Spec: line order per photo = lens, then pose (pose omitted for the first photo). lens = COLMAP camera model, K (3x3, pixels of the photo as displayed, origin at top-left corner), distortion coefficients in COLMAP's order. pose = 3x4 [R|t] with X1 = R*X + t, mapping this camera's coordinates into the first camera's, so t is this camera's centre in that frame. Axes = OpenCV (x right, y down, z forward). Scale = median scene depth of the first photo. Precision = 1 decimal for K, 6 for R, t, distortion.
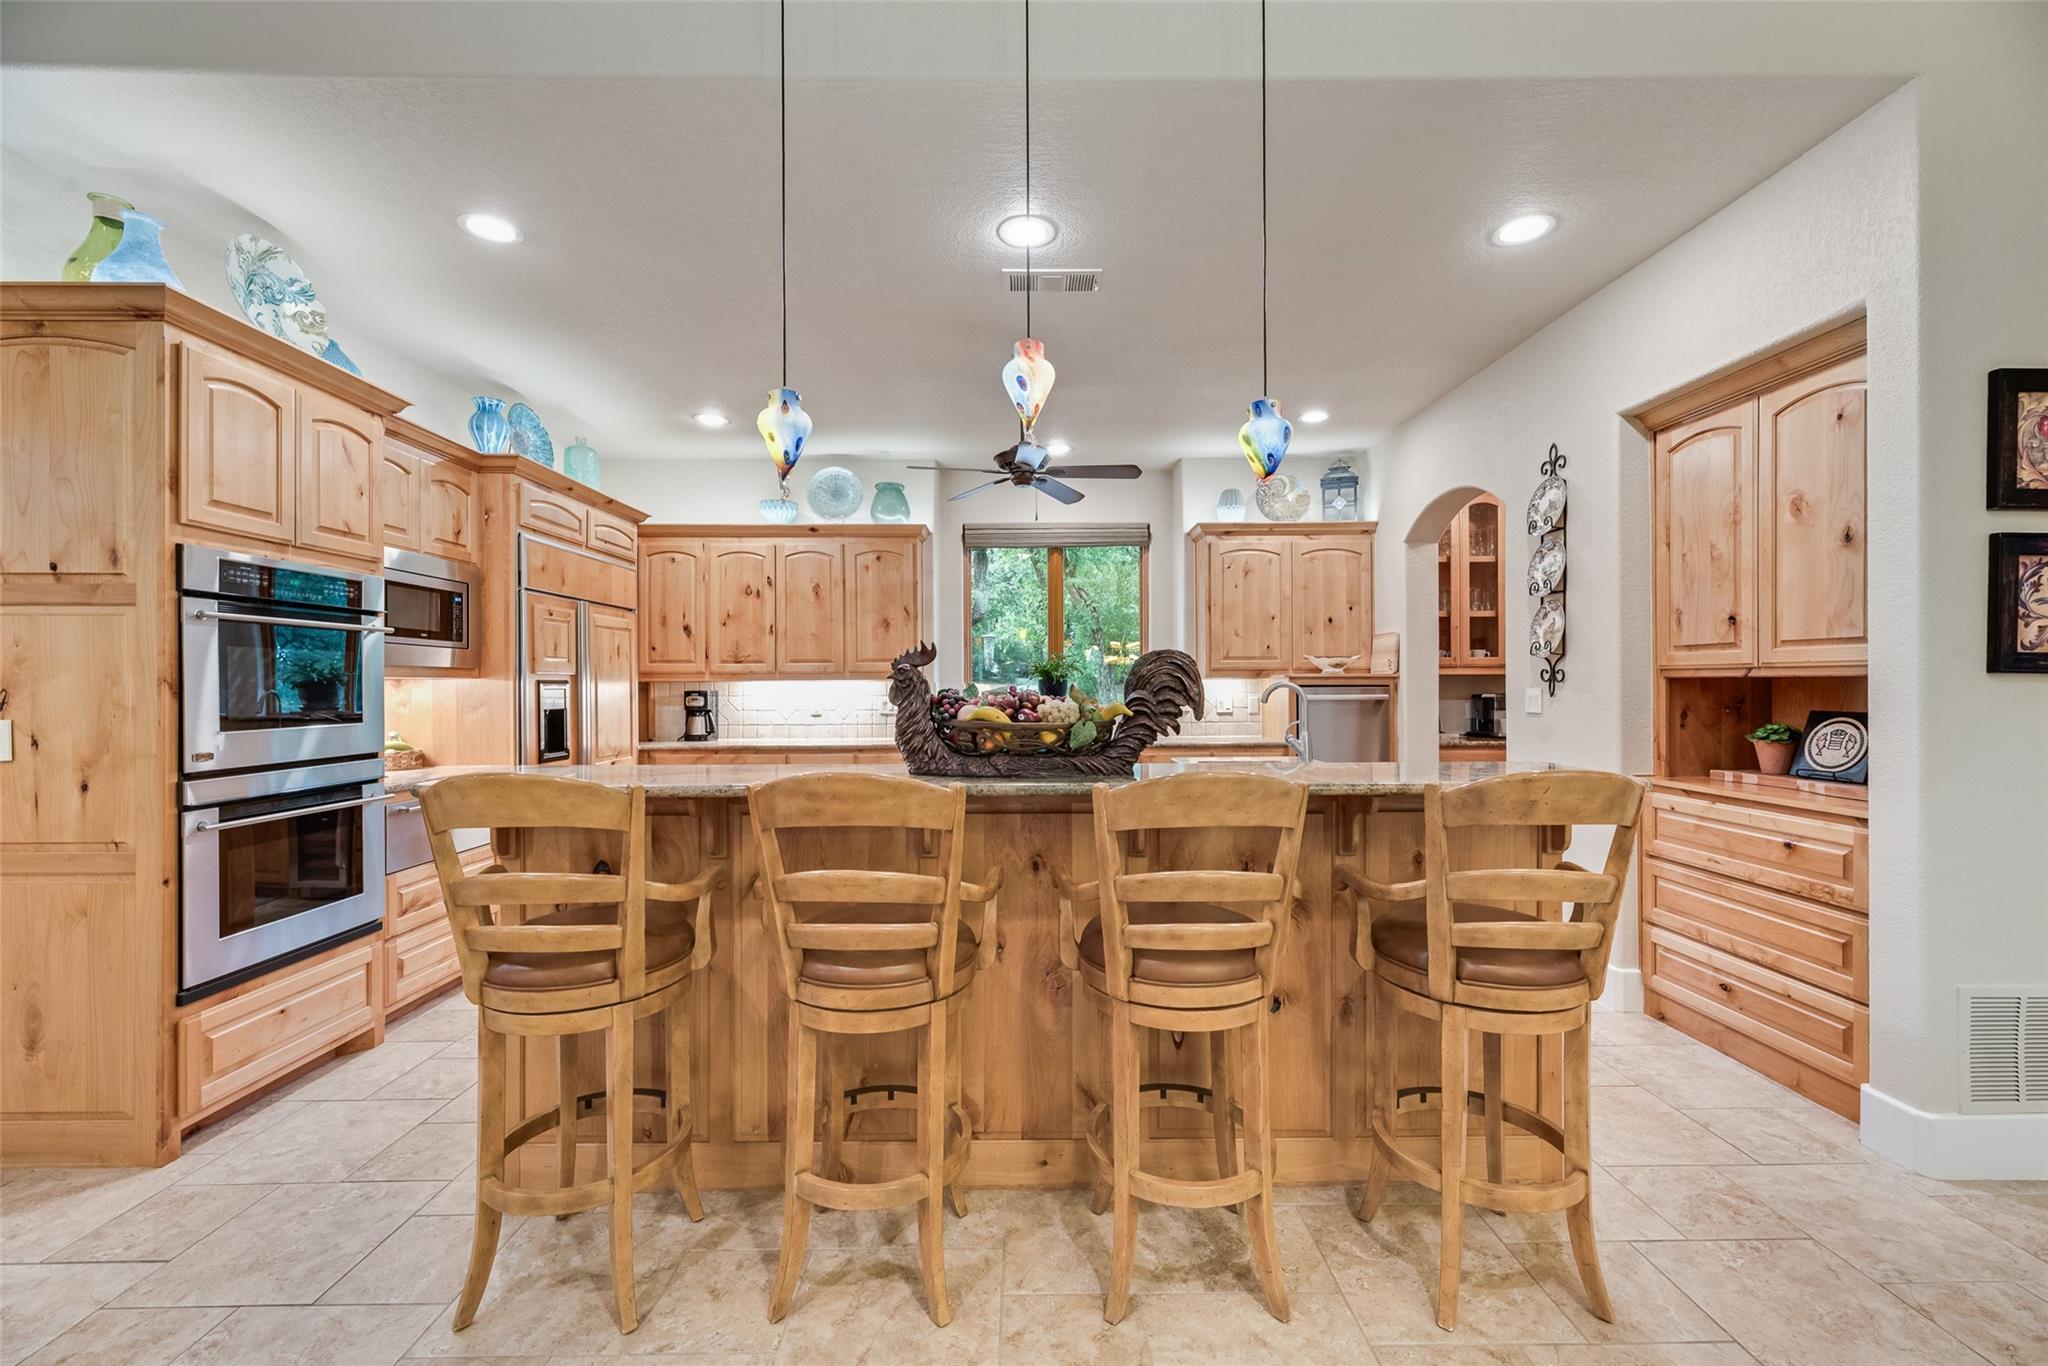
lens RADIAL K [[821.7, 0, 1027.0], [0, 821.7, 686.4], [0, 0, 1]] dist [-0.005246, -0.000194]
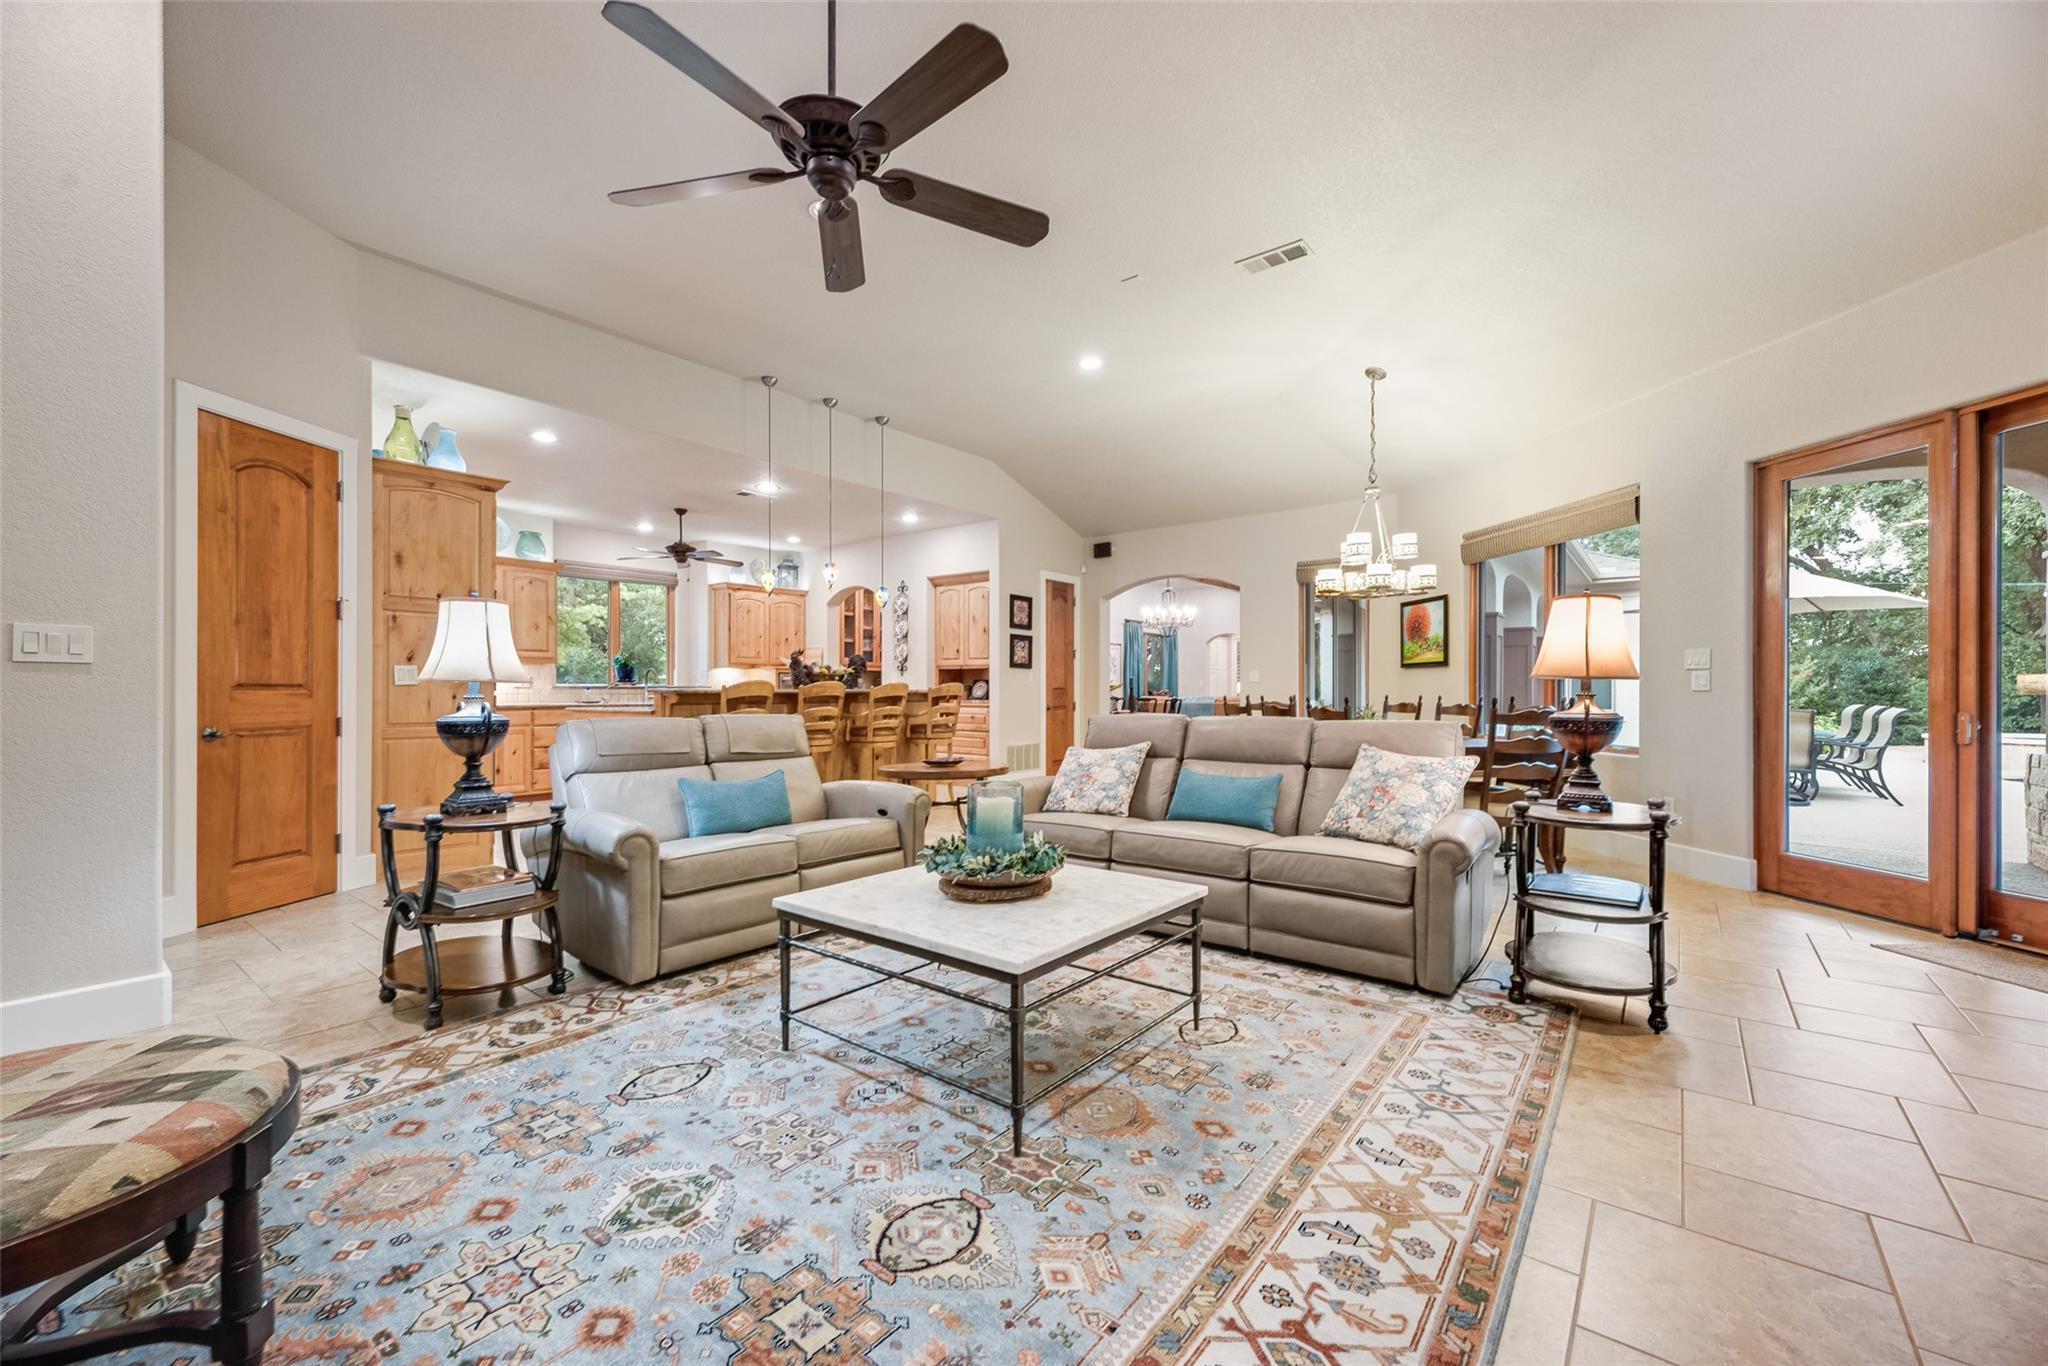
lens RADIAL K [[821.7, 0, 1025.8], [0, 821.7, 689.7], [0, 0, 1]] dist [-0.005246, -0.000194]
pose [[0.633100, 0.005363, 0.774052, -1.403114], [-0.002541, 0.999985, -0.004850, 0.082235], [-0.774066, 0.001104, 0.633104, -1.196640]]
